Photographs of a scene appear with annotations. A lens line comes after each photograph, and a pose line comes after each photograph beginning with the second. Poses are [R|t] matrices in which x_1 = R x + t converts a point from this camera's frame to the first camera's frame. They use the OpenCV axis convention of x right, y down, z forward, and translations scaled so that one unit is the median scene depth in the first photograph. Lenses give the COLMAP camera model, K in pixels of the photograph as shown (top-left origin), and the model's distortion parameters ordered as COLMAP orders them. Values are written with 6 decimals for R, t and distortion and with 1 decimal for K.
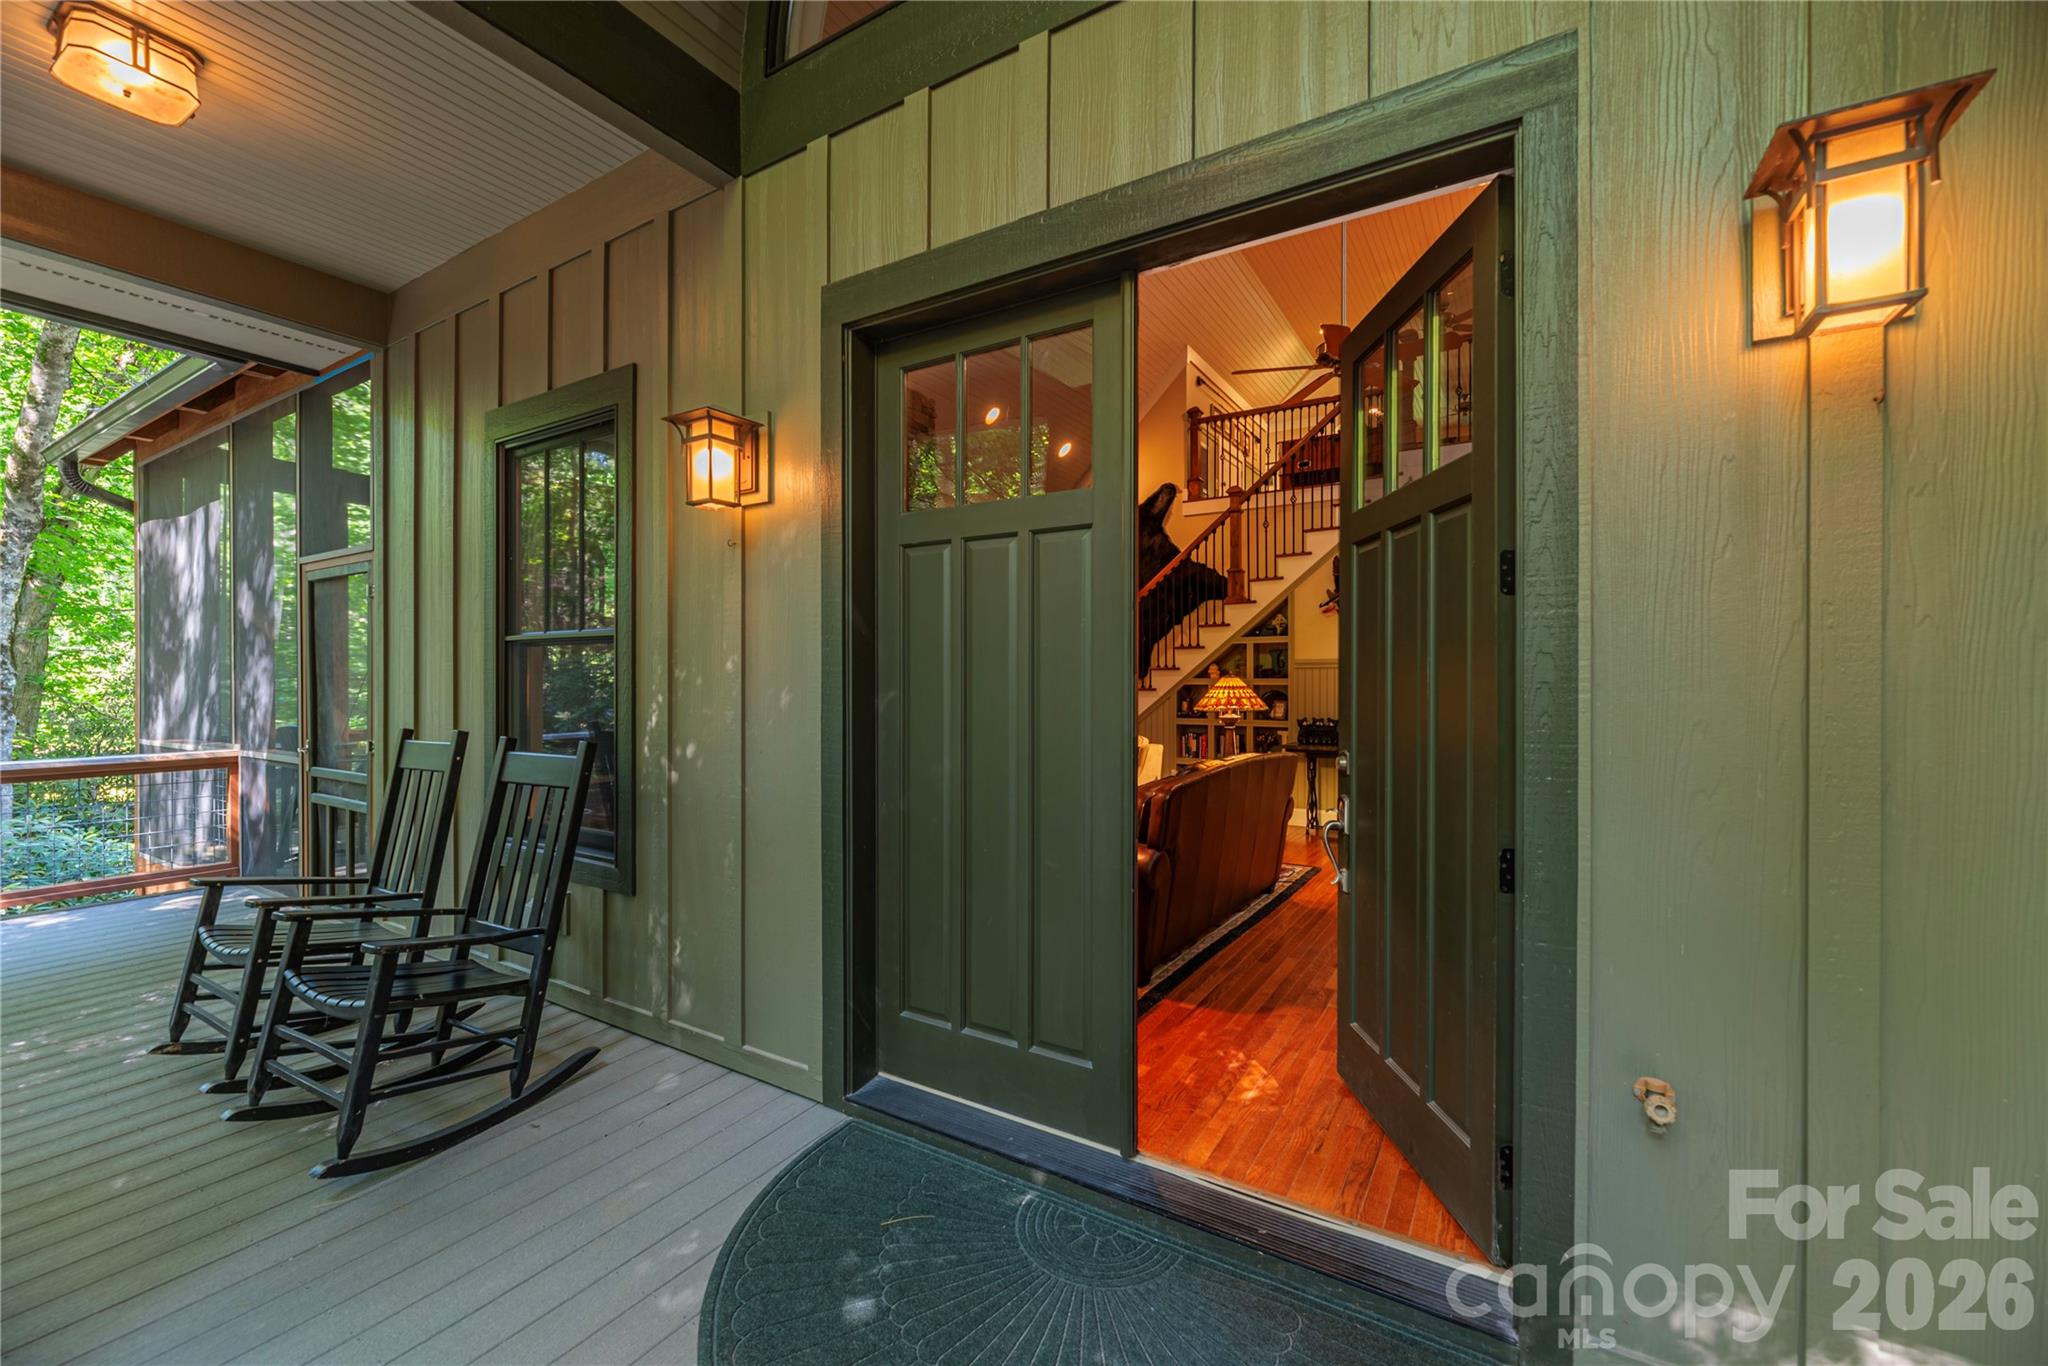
lens RADIAL K [[828.1, 0, 1023.4], [0, 828.1, 686.2], [0, 0, 1]] dist [-0.002353, 0.000000]
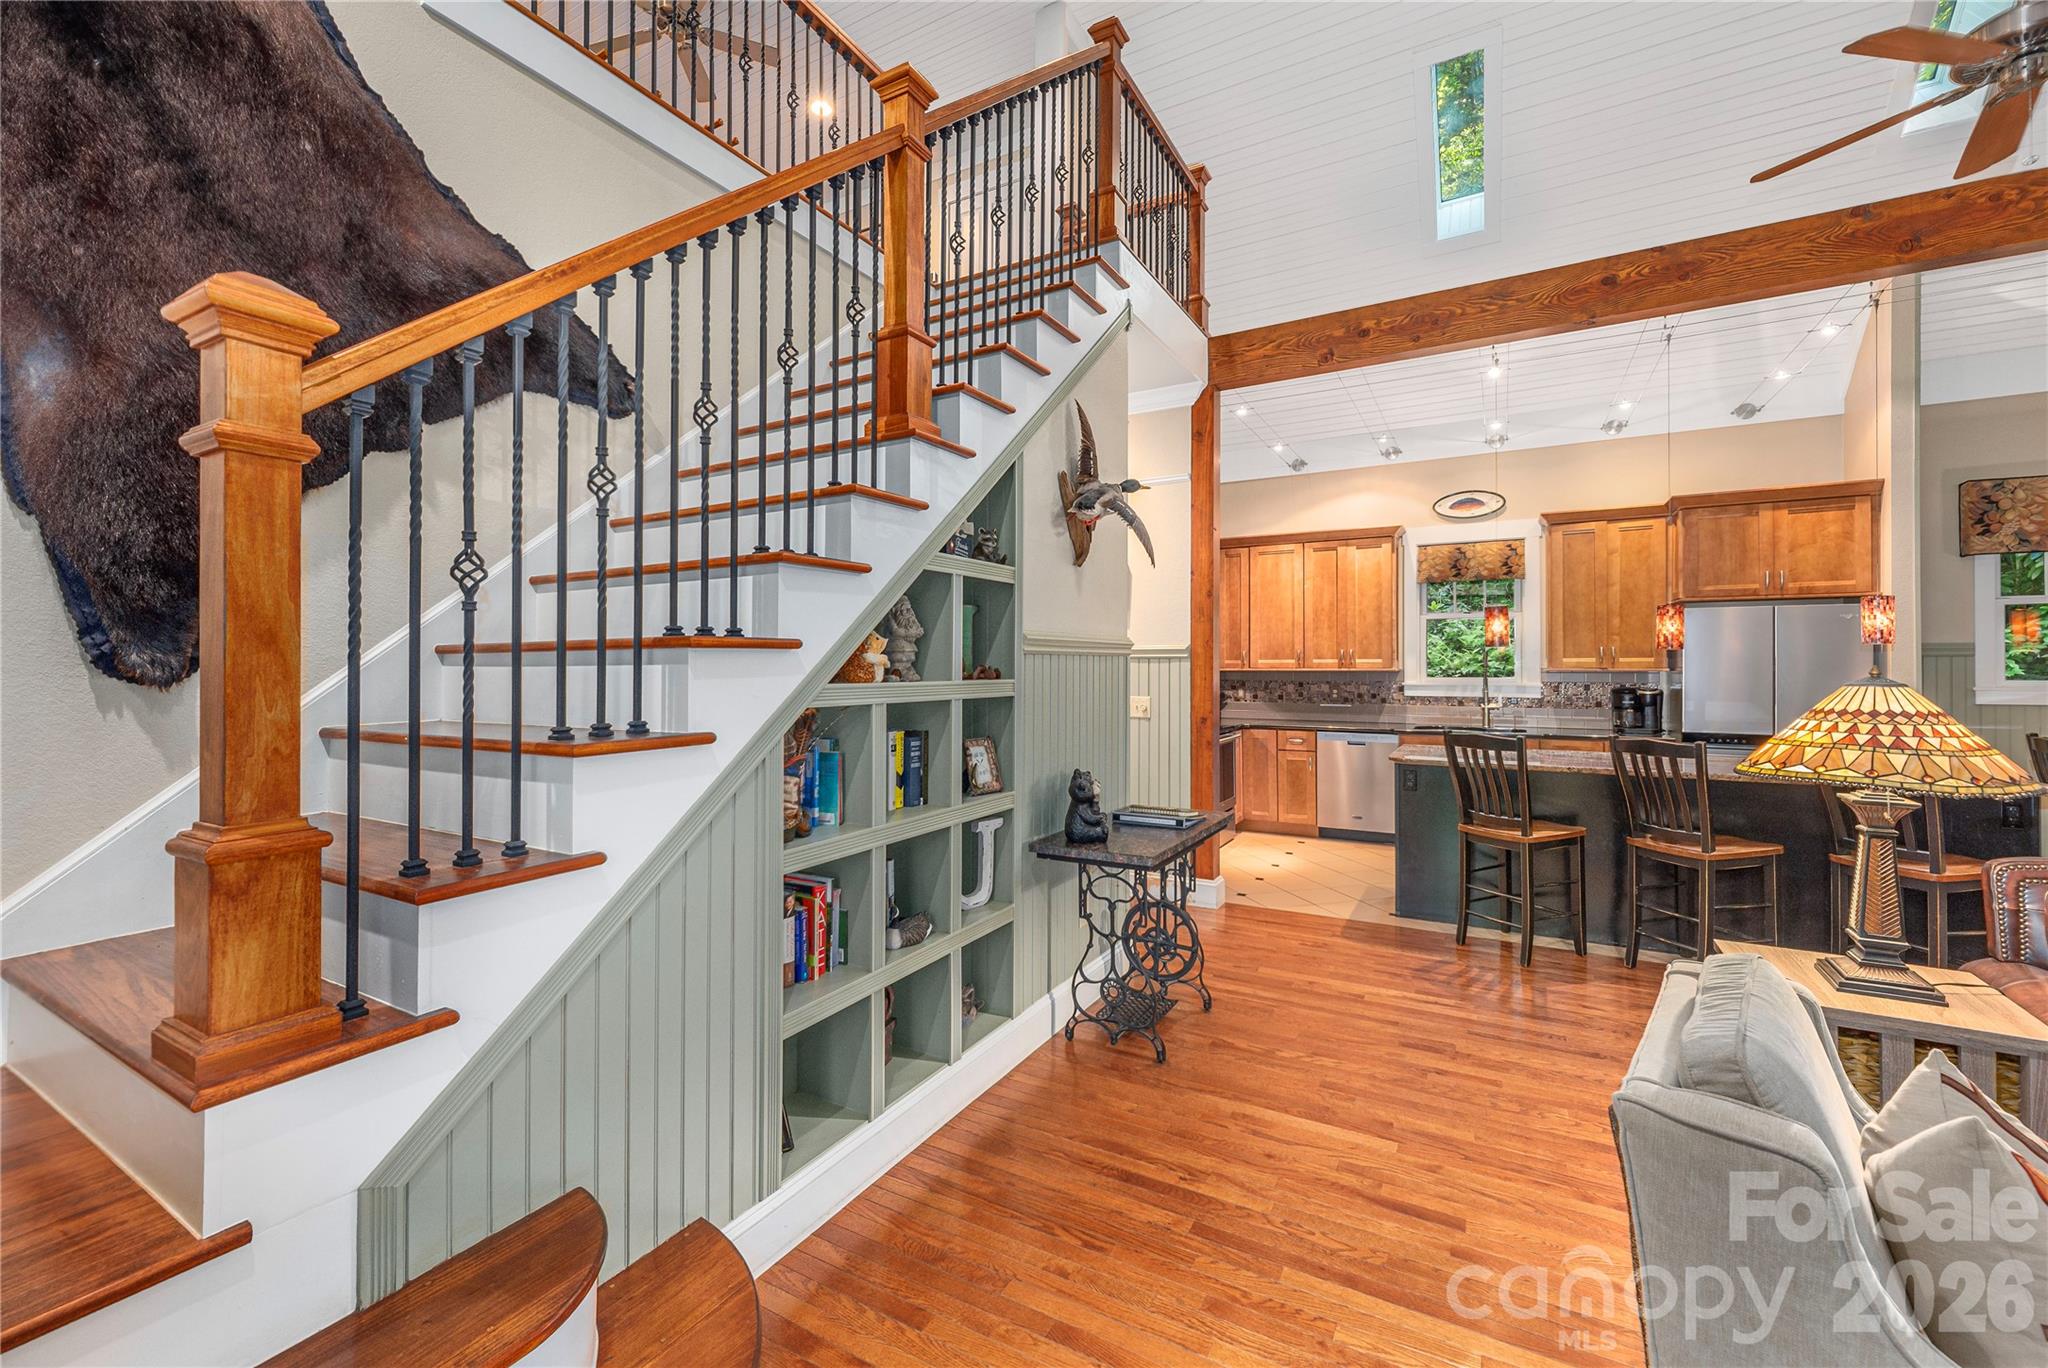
lens RADIAL K [[840.2, 0, 1013.3], [0, 840.2, 662.5], [0, 0, 1]] dist [-0.001349, -0.000409]
pose [[-0.019885, 0.002833, 0.999798, -0.064585], [0.005834, 0.999979, -0.002717, -0.015974], [-0.999785, 0.005779, -0.019901, 0.973765]]
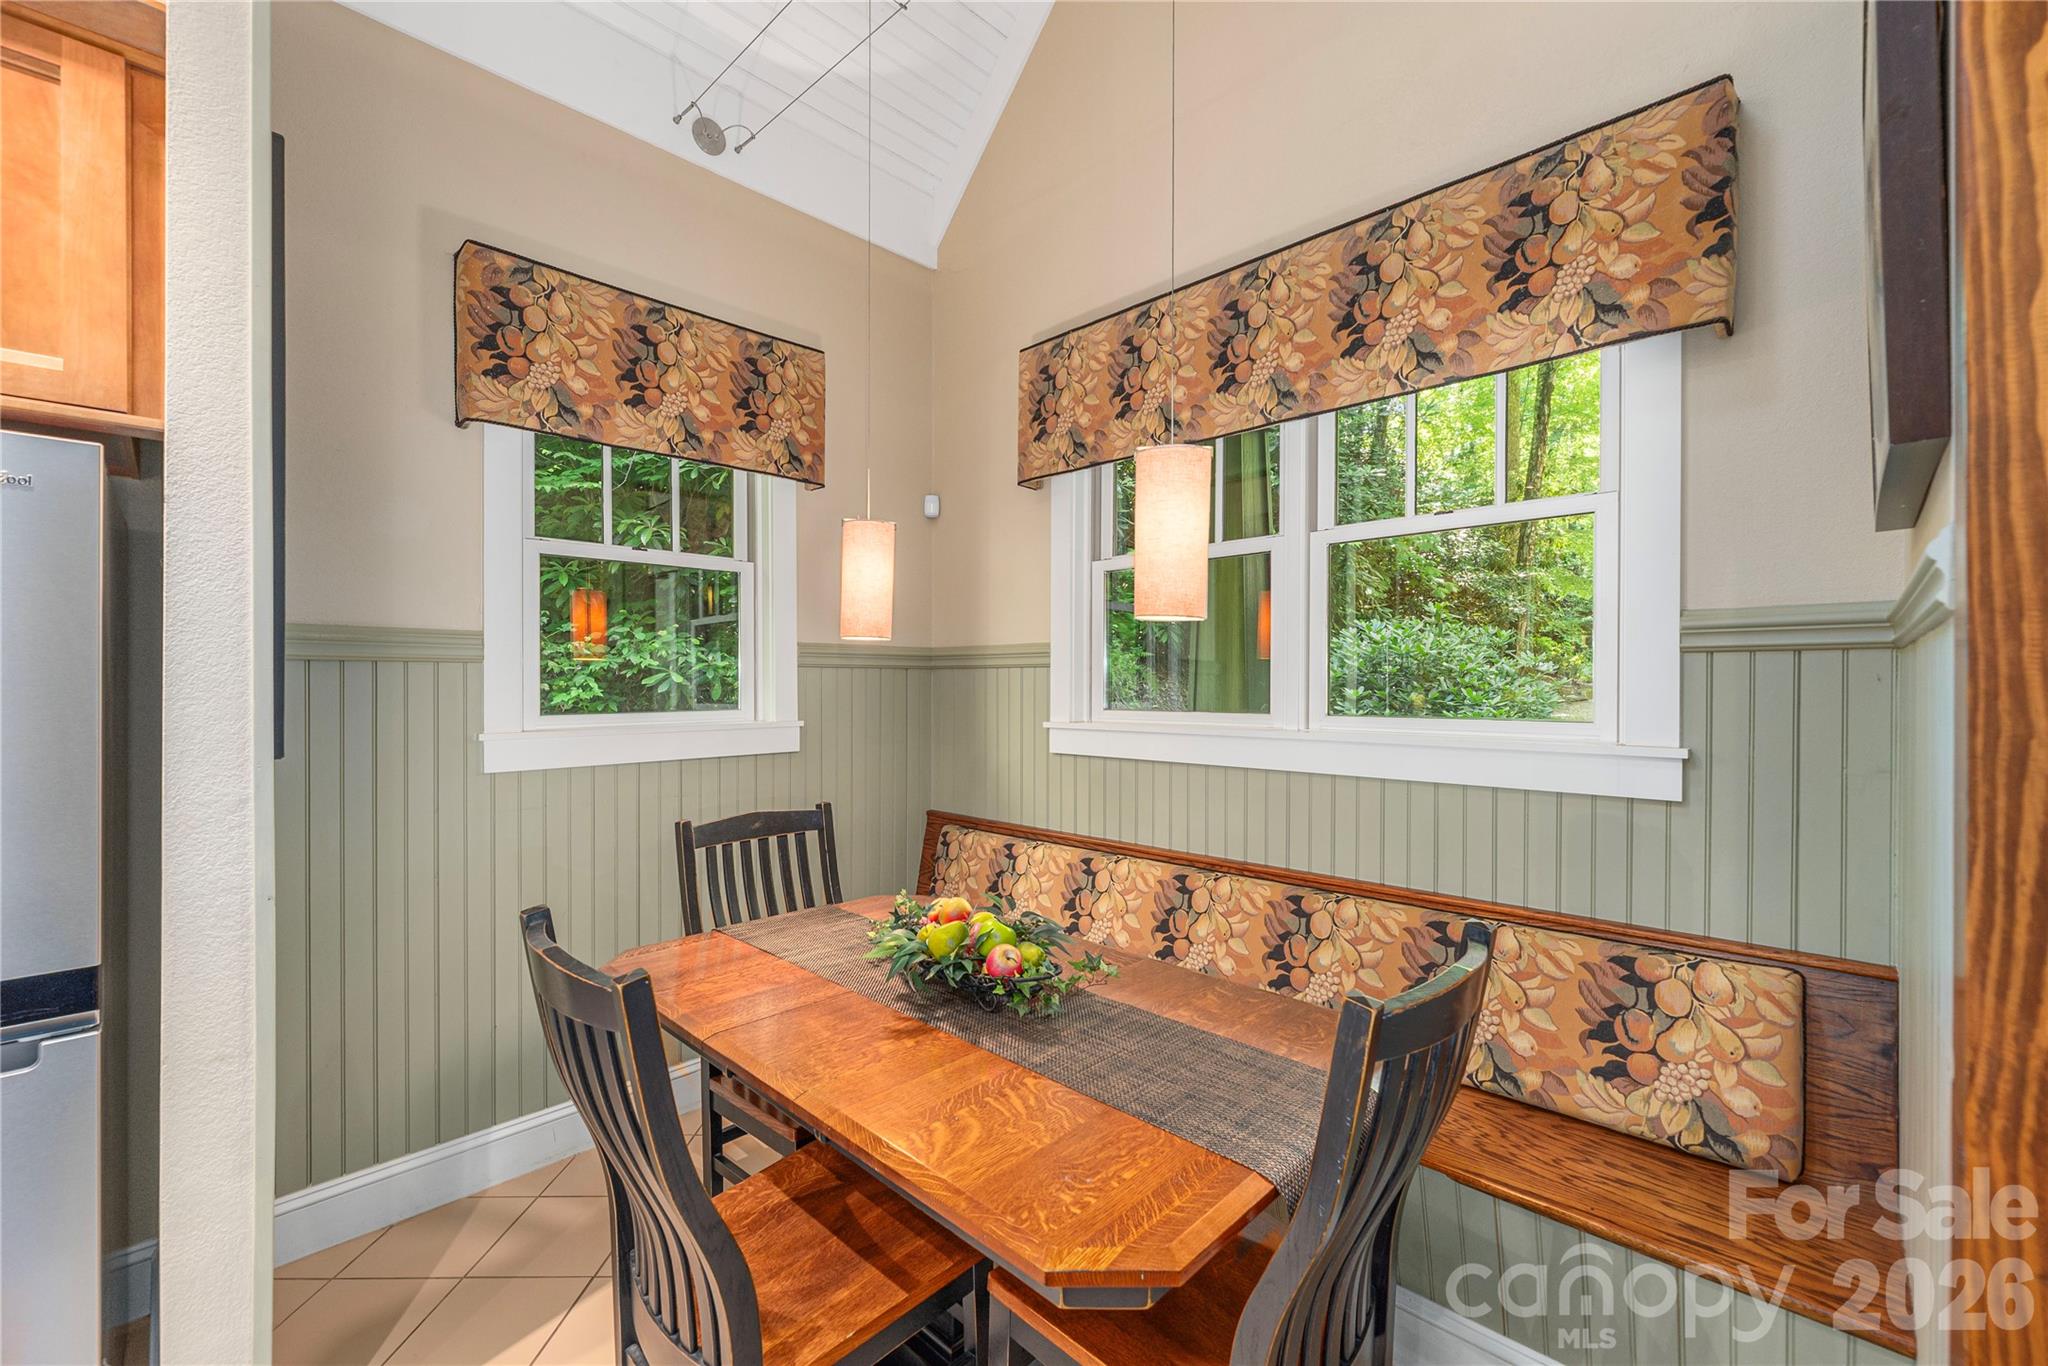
lens RADIAL K [[828.1, 0, 1023.4], [0, 828.1, 686.2], [0, 0, 1]] dist [-0.002353, 0.000000]
pose [[-0.973917, 0.001468, 0.226900, 0.341355], [0.003432, 0.999960, 0.008262, -0.011699], [-0.226879, 0.008825, -0.973883, 0.431351]]
